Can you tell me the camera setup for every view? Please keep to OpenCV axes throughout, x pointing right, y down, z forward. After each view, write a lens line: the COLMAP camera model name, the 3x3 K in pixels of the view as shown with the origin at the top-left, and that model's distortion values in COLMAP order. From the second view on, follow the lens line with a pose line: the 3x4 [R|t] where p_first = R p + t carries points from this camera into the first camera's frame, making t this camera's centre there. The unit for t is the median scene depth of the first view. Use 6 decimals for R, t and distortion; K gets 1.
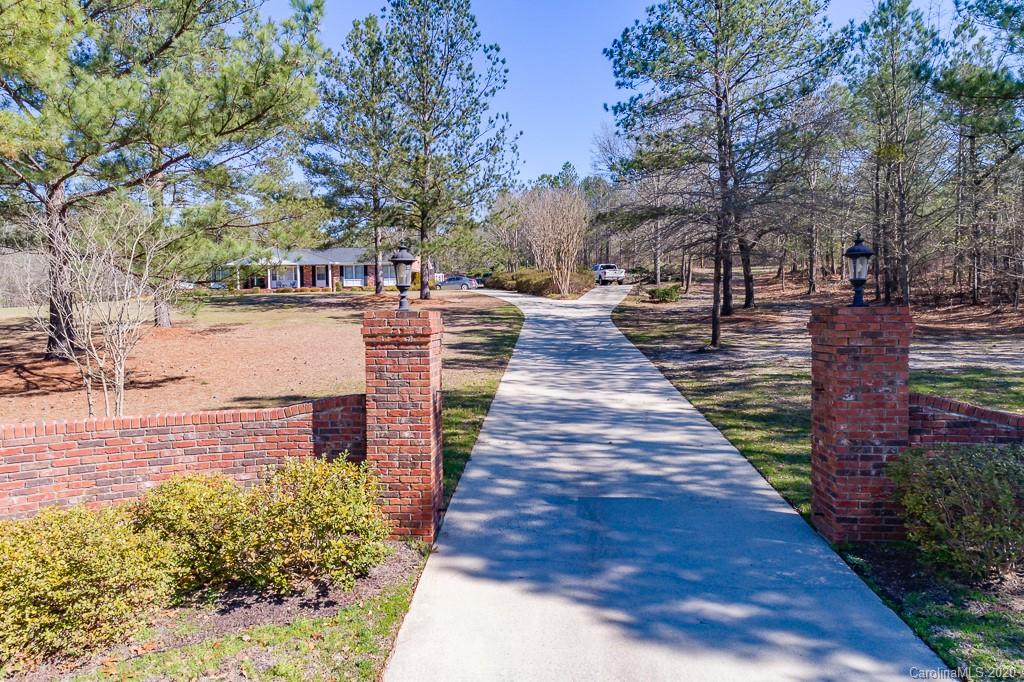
lens RADIAL K [[679.8, 0, 512.2], [0, 679.8, 341.9], [0, 0, 1]] dist [0.026201, 0.005839]
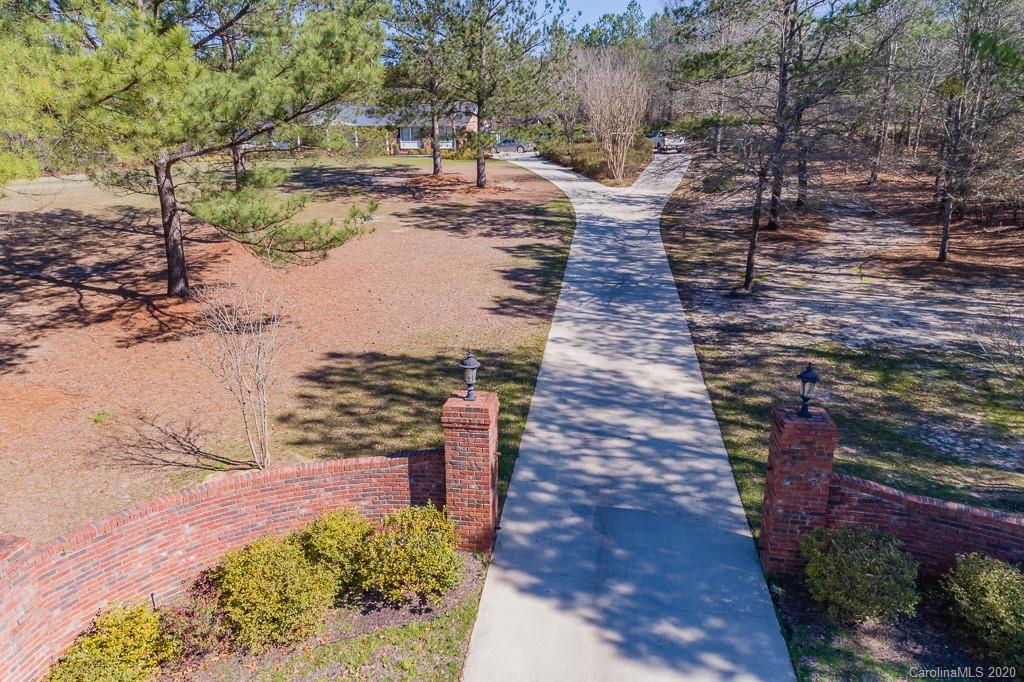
lens RADIAL K [[679.8, 0, 512.2], [0, 679.8, 341.9], [0, 0, 1]] dist [0.026201, 0.005839]
pose [[0.996588, 0.028200, -0.077576, 0.025404], [-0.008923, 0.971128, 0.238394, -0.415241], [0.082059, -0.236888, 0.968065, -0.263017]]
